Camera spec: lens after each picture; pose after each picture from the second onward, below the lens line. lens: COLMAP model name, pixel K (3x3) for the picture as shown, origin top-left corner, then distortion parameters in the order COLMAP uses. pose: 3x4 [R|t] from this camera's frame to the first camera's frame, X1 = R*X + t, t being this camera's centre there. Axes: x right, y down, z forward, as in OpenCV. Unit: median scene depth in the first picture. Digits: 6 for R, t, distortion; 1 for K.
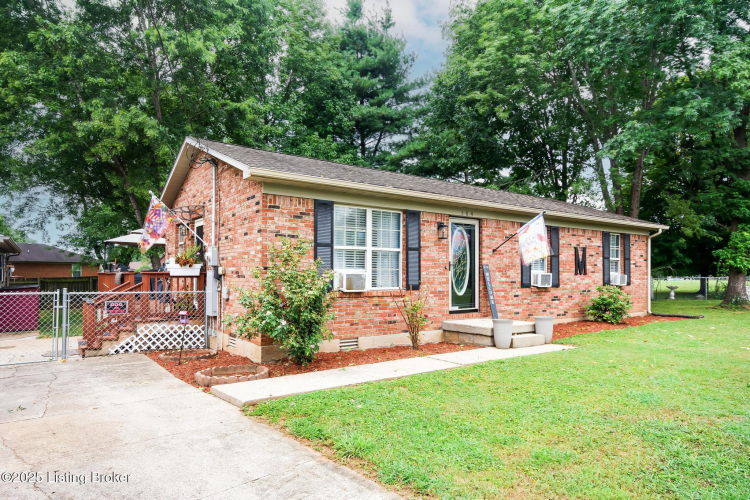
lens RADIAL K [[455.5, 0, 374.9], [0, 455.5, 267.9], [0, 0, 1]] dist [0.022120, 0.000610]
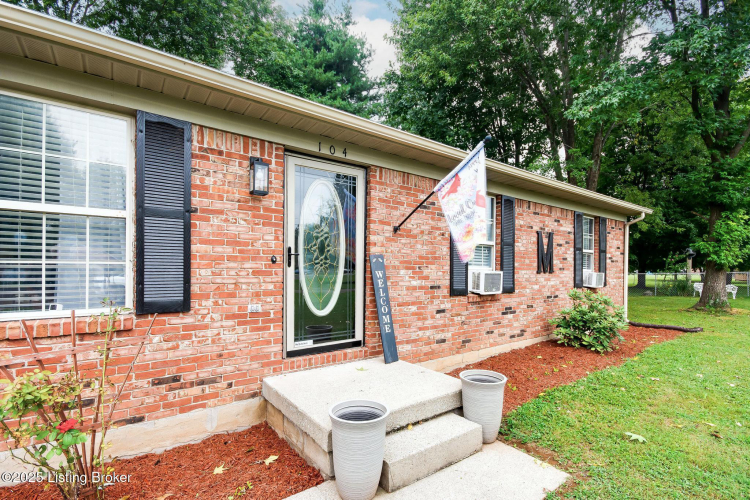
lens RADIAL K [[348.1, 0, 382.2], [0, 348.1, 267.5], [0, 0, 1]] dist [0.007010, 0.000474]
pose [[0.999473, 0.005466, 0.031994, 0.226282], [-0.005919, 0.999883, 0.014085, 0.001132], [-0.031914, -0.014267, 0.999389, 0.577813]]
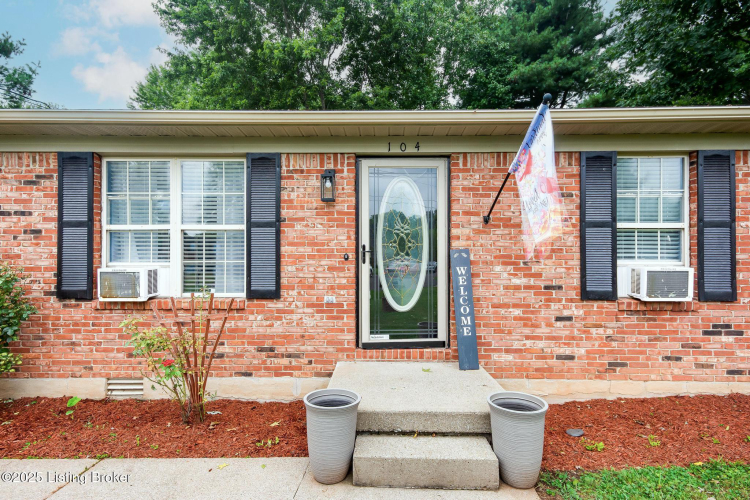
lens RADIAL K [[374.4, 0, 373.2], [0, 374.4, 255.3], [0, 0, 1]] dist [0.021435, 0.001156]
pose [[0.805451, -0.008534, -0.592601, 0.384446], [0.011675, 0.999931, 0.001469, -0.003010], [0.592548, -0.008102, 0.805494, 0.605964]]
